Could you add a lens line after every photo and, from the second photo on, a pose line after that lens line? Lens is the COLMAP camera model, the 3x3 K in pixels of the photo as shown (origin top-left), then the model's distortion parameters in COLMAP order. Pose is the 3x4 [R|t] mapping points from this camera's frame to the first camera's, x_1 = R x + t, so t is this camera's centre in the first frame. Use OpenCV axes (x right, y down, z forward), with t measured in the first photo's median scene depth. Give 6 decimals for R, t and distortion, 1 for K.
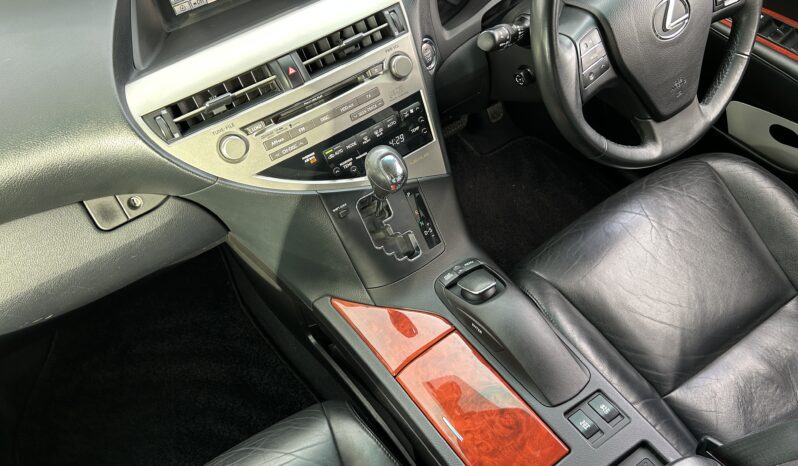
lens RADIAL K [[595.2, 0, 401.7], [0, 595.2, 244.0], [0, 0, 1]] dist [0.068090, -0.071425]
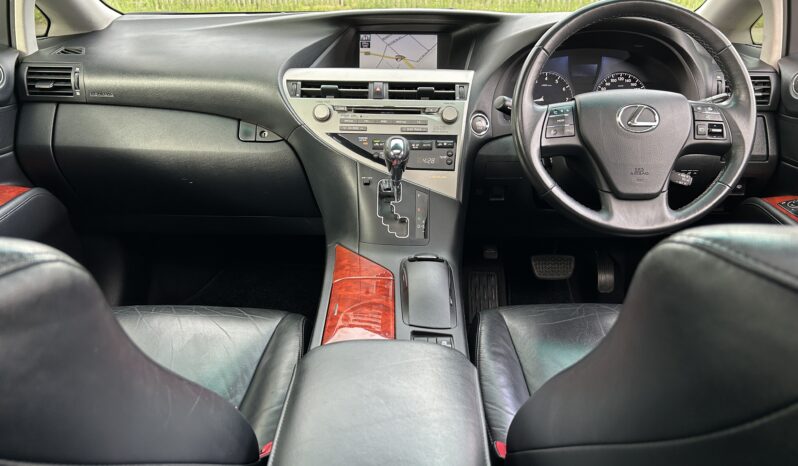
lens RADIAL K [[615.9, 0, 395.9], [0, 615.9, 244.5], [0, 0, 1]] dist [0.002118, -0.008809]
pose [[0.810006, 0.300903, -0.503337, 0.767639], [-0.498748, 0.804953, -0.321406, 0.522186], [0.308451, 0.511379, 0.802091, -0.085732]]
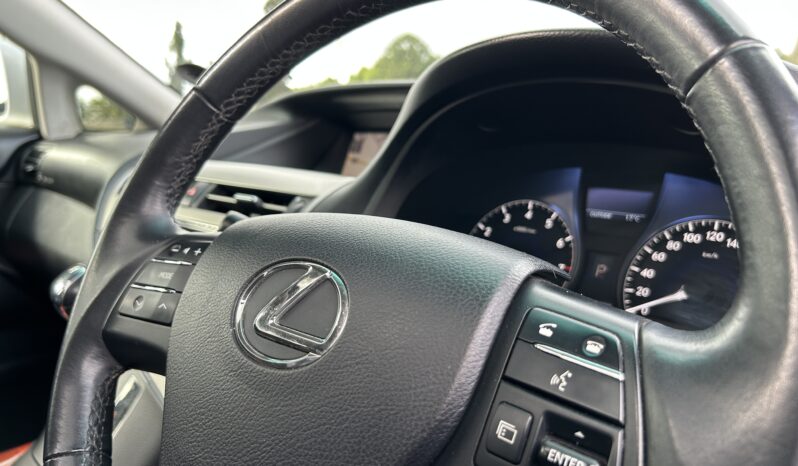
lens RADIAL K [[615.9, 0, 395.9], [0, 615.9, 244.5], [0, 0, 1]] dist [0.002118, -0.008809]
pose [[0.244725, 0.229857, -0.941953, 0.769946], [-0.802885, 0.592693, -0.063964, -0.412027], [0.543586, 0.771933, 0.329596, 0.878023]]
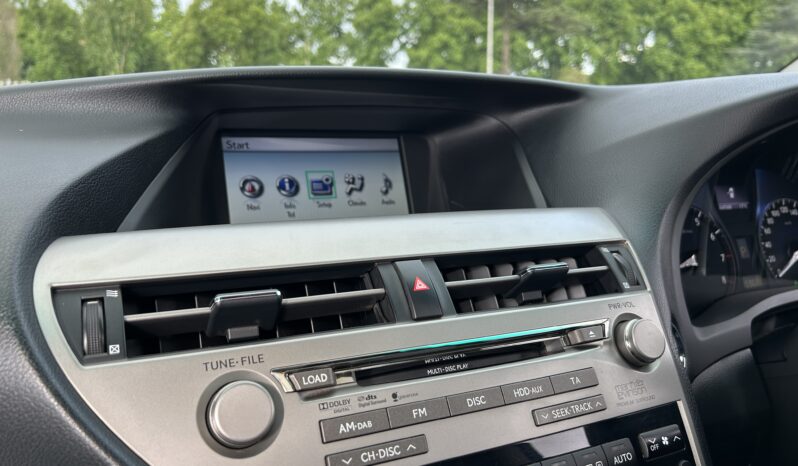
lens RADIAL K [[615.9, 0, 395.9], [0, 615.9, 244.5], [0, 0, 1]] dist [0.002118, -0.008809]
pose [[0.983136, 0.101638, -0.152034, -0.128119], [-0.177117, 0.736206, -0.653169, -0.002518], [0.045541, 0.669082, 0.741792, 0.601438]]
